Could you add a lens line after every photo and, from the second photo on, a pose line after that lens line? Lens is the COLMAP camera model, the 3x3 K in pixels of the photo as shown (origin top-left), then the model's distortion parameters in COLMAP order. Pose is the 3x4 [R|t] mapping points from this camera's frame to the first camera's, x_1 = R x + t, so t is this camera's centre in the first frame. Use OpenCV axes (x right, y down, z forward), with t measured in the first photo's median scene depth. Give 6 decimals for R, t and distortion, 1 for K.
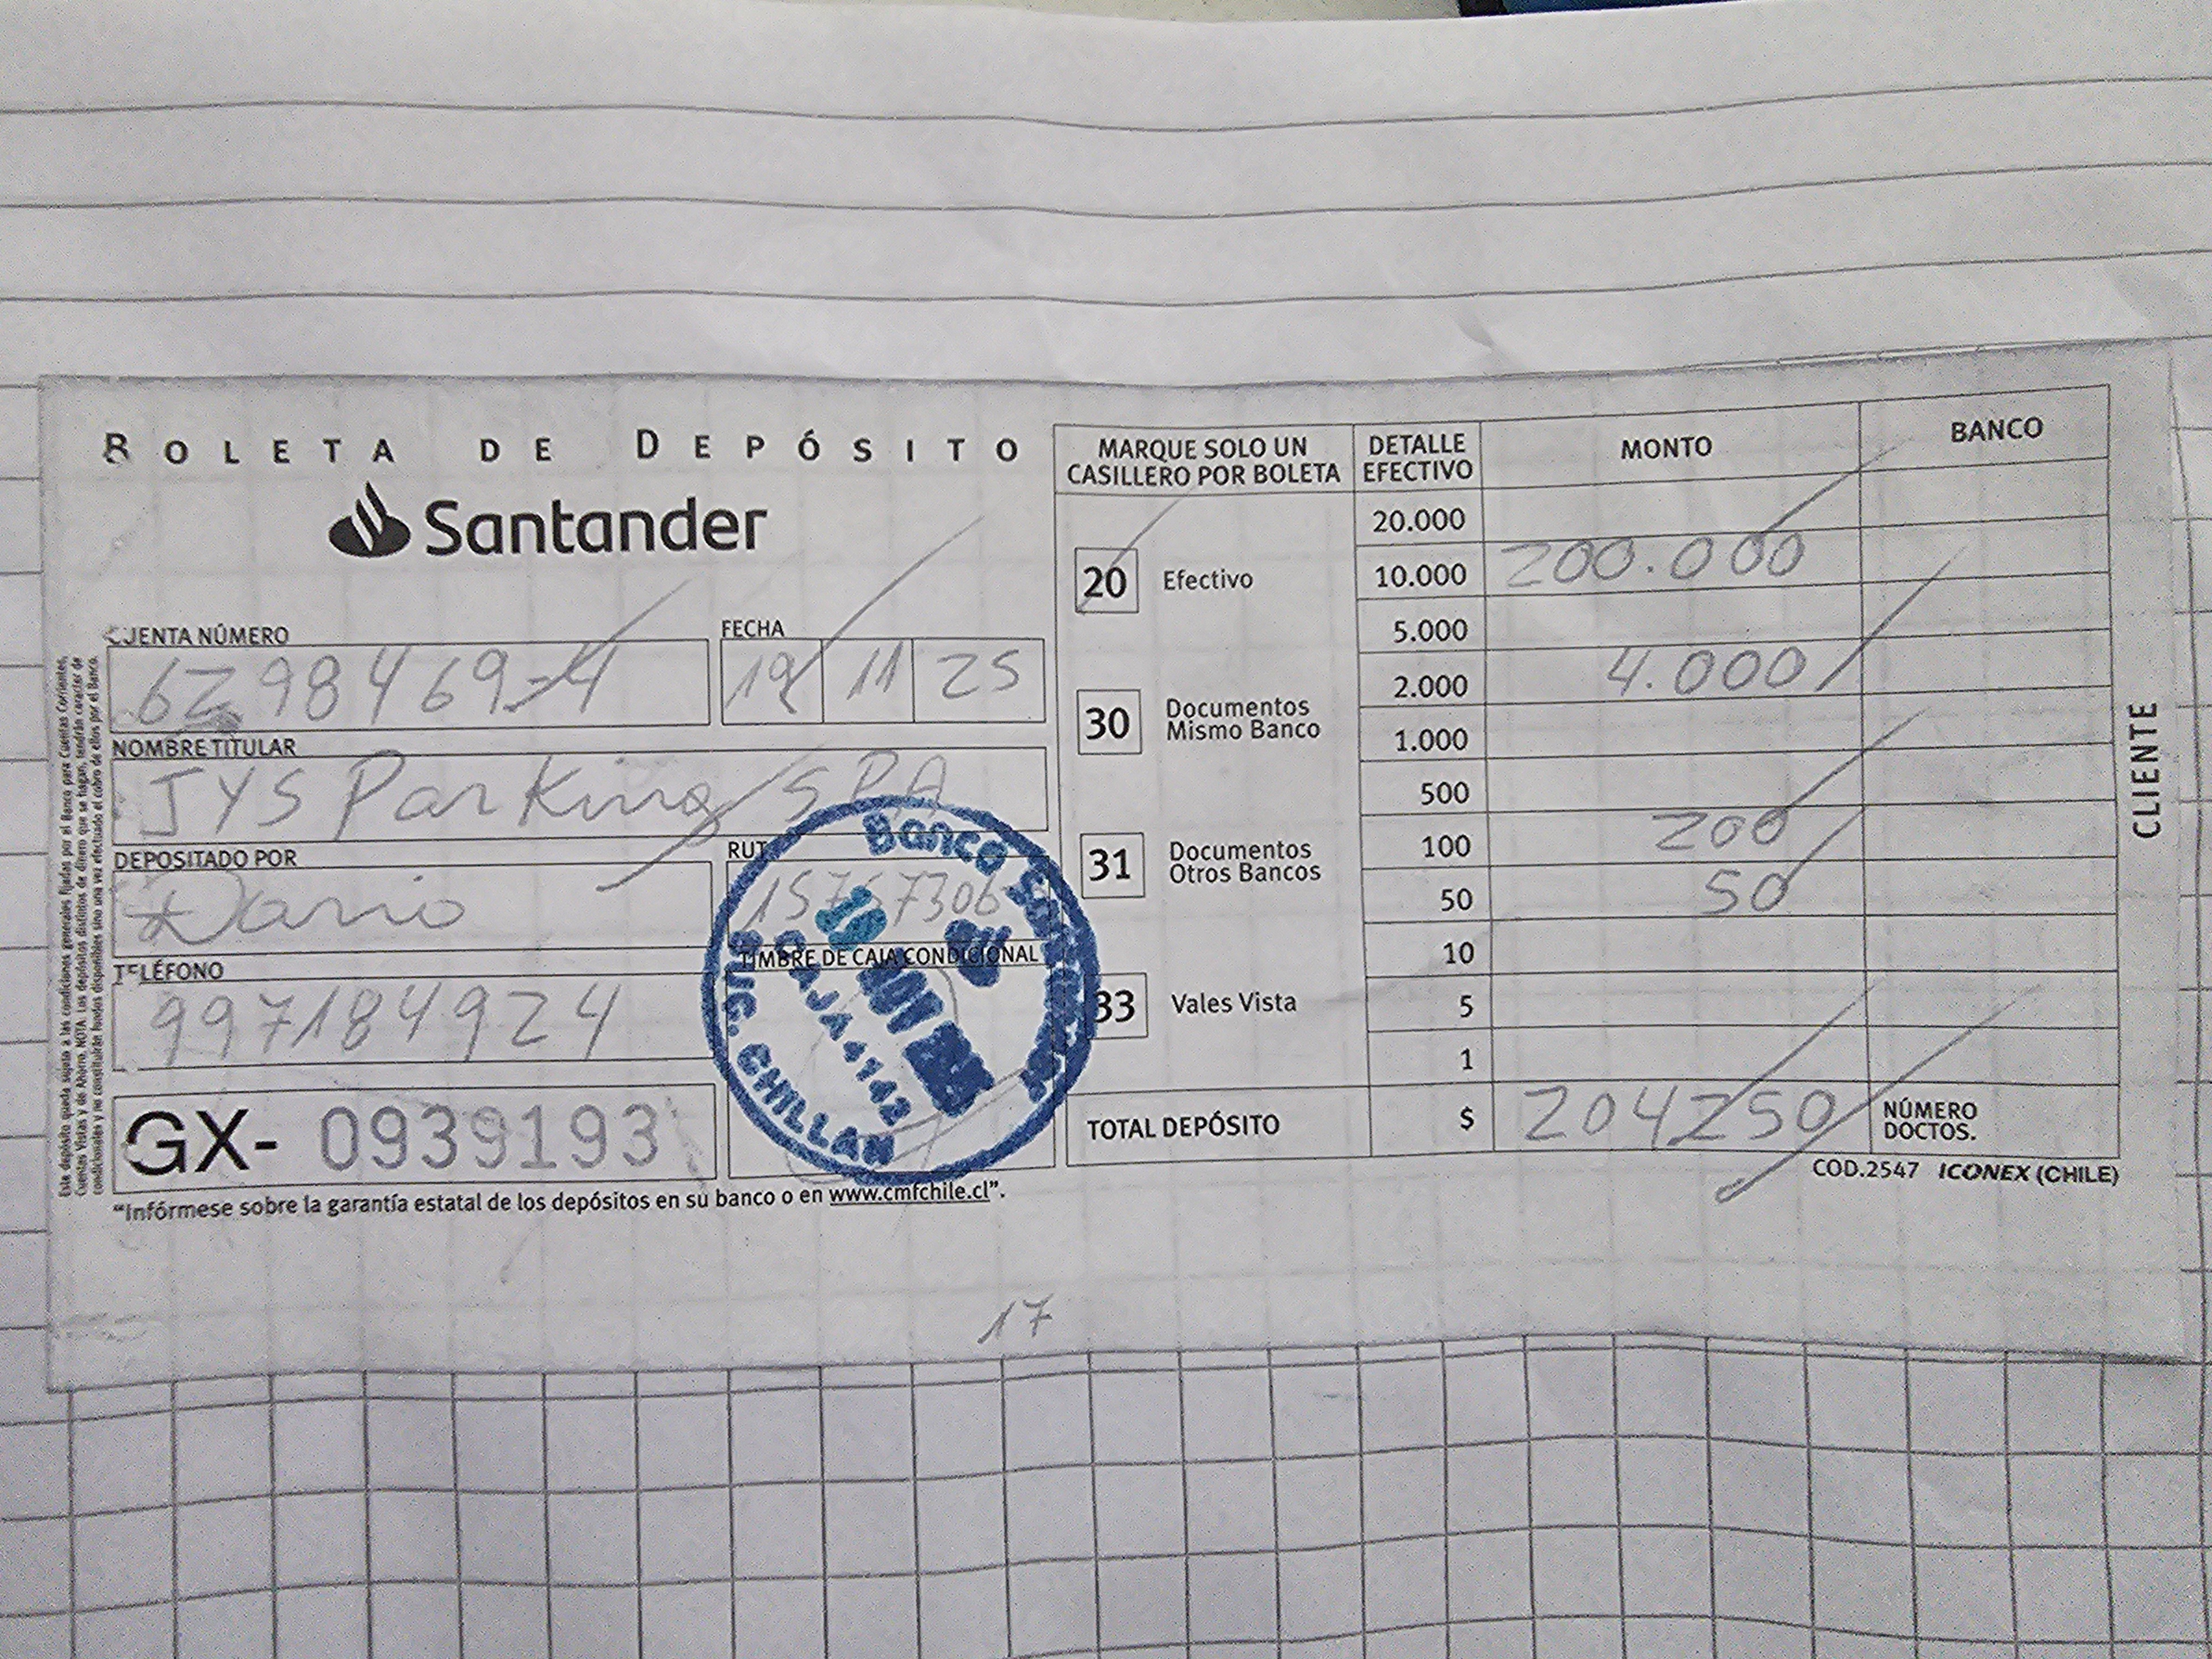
lens RADIAL K [[4143.9, 0, 950.7], [0, 4143.9, 569.2], [0, 0, 1]] dist [-0.359152, 3.779560]
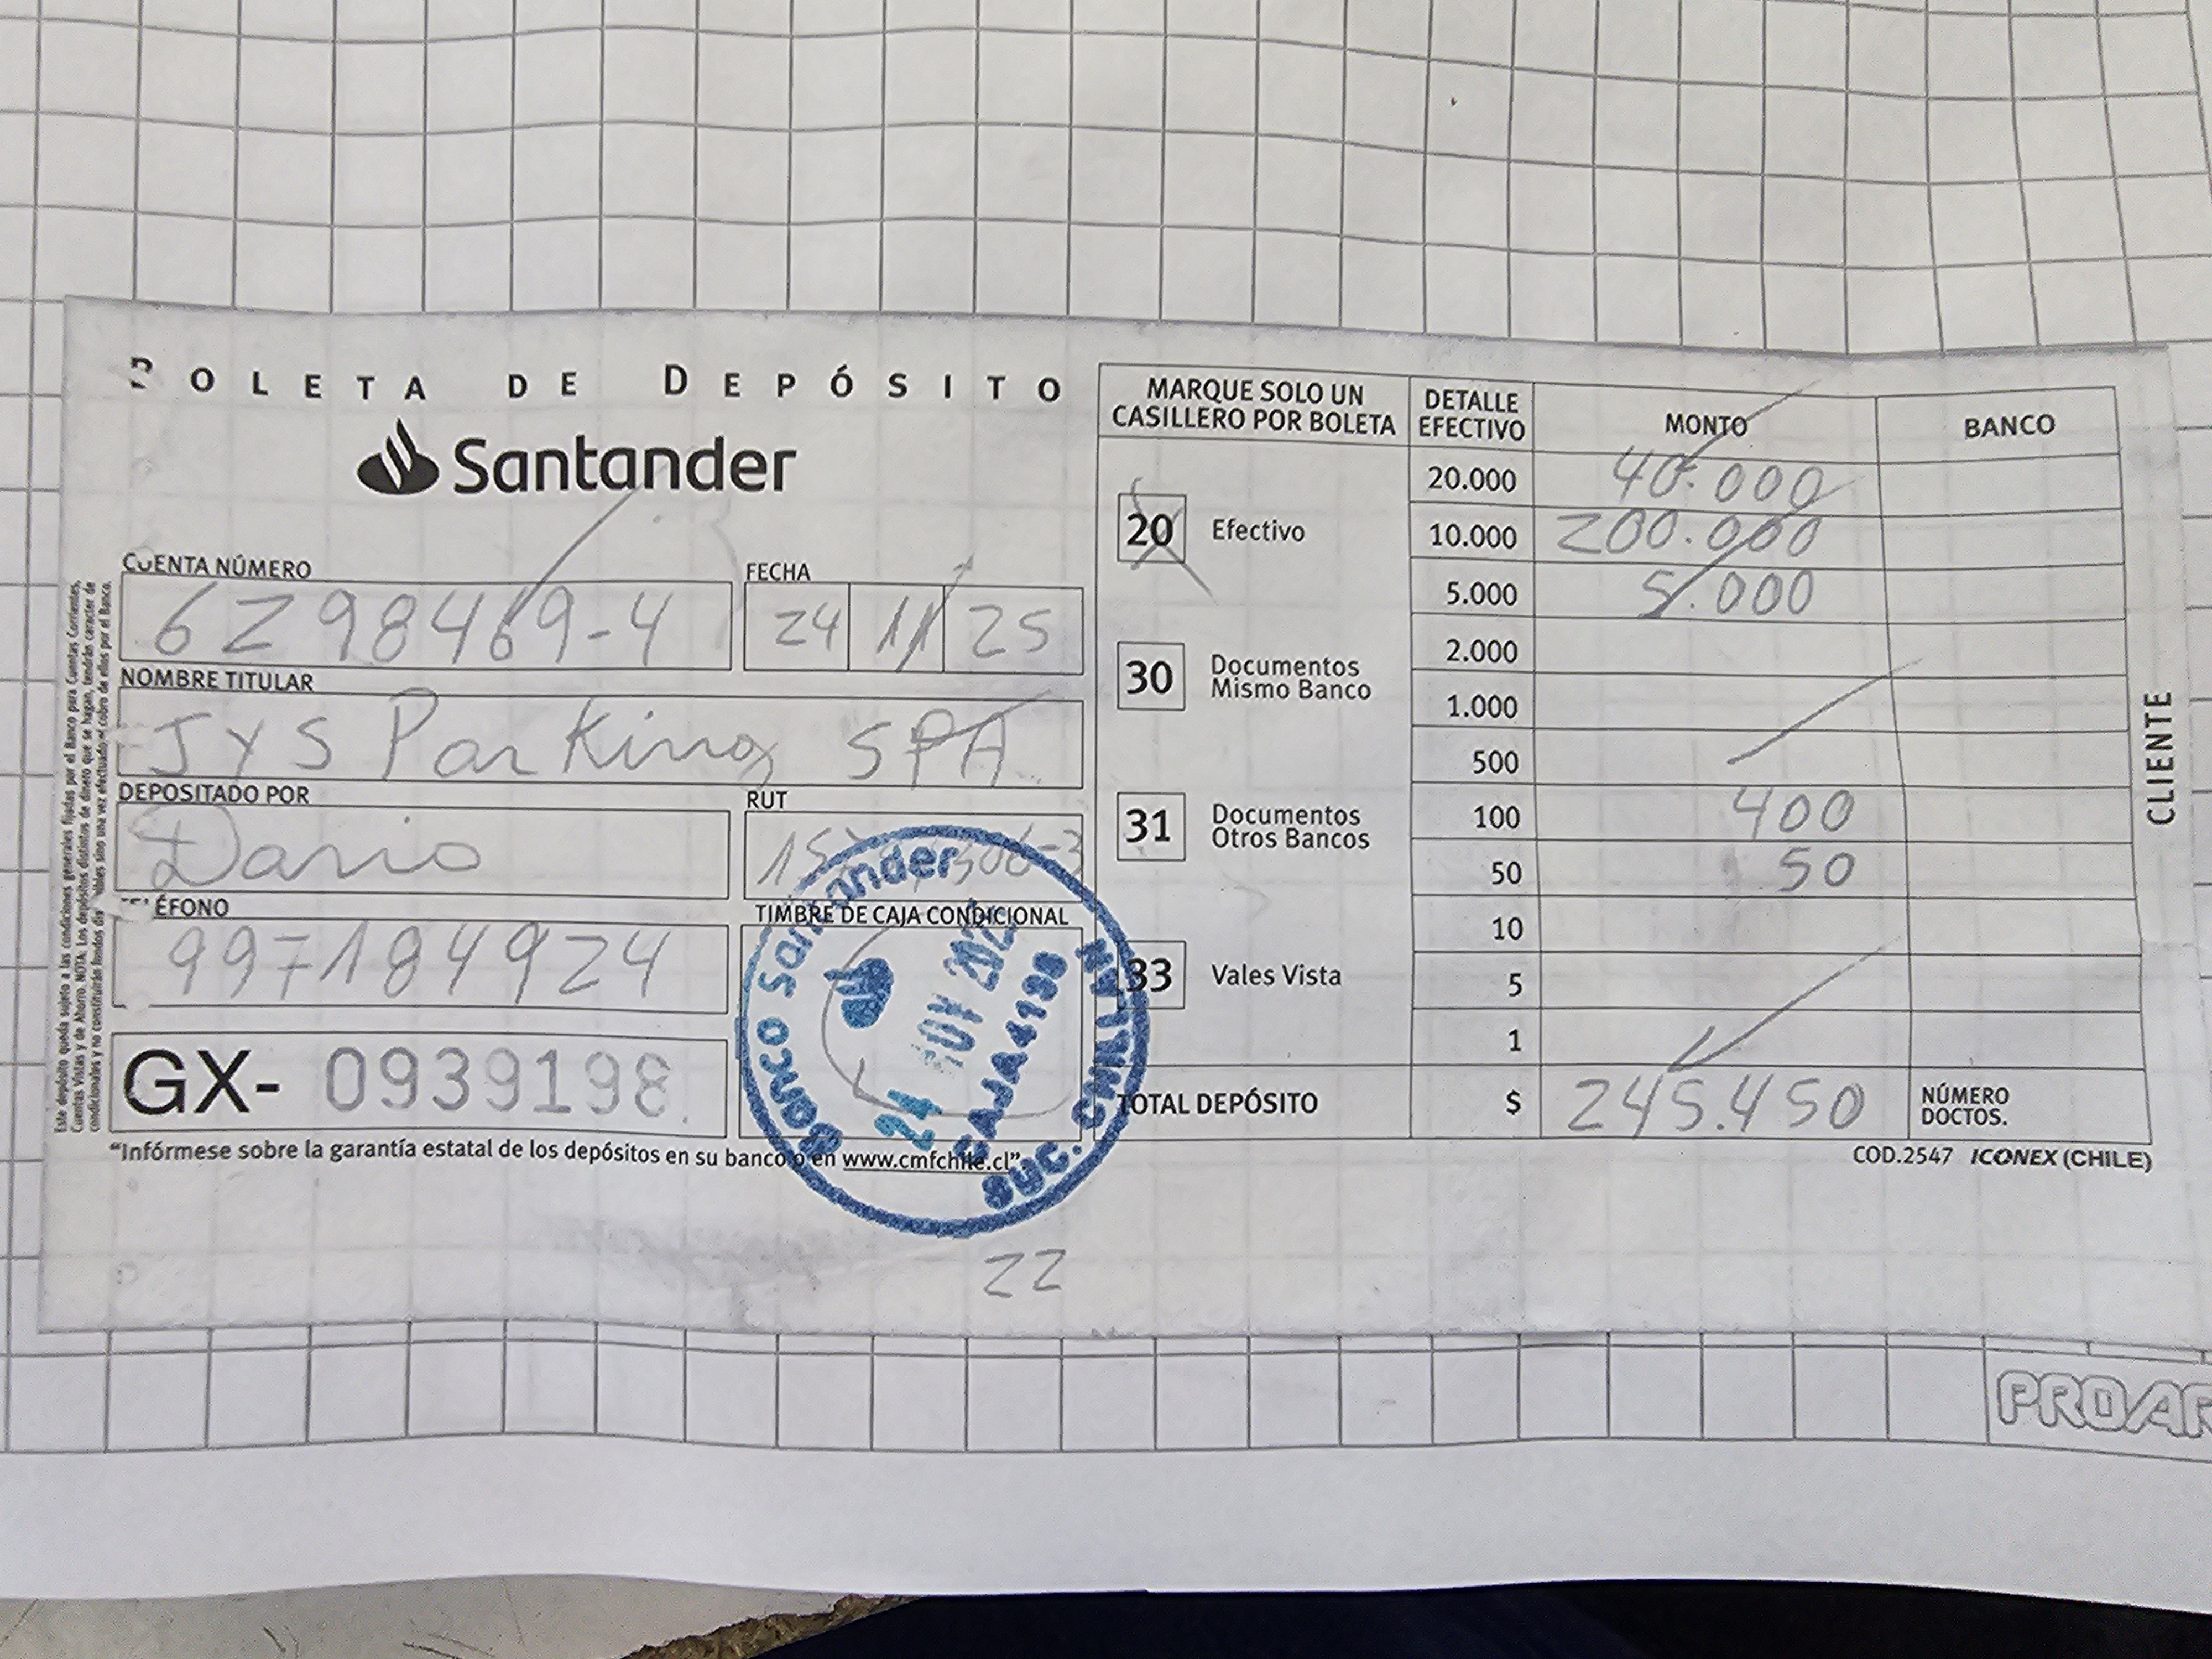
lens RADIAL K [[2389.9, 0, 1103.6], [0, 2389.9, 793.9], [0, 0, 1]] dist [0.012775, 0.014291]
pose [[0.997471, 0.027042, 0.065726, -0.008000], [-0.031559, 0.997139, 0.068689, 0.026300], [-0.063681, -0.070590, 0.995471, 0.446788]]
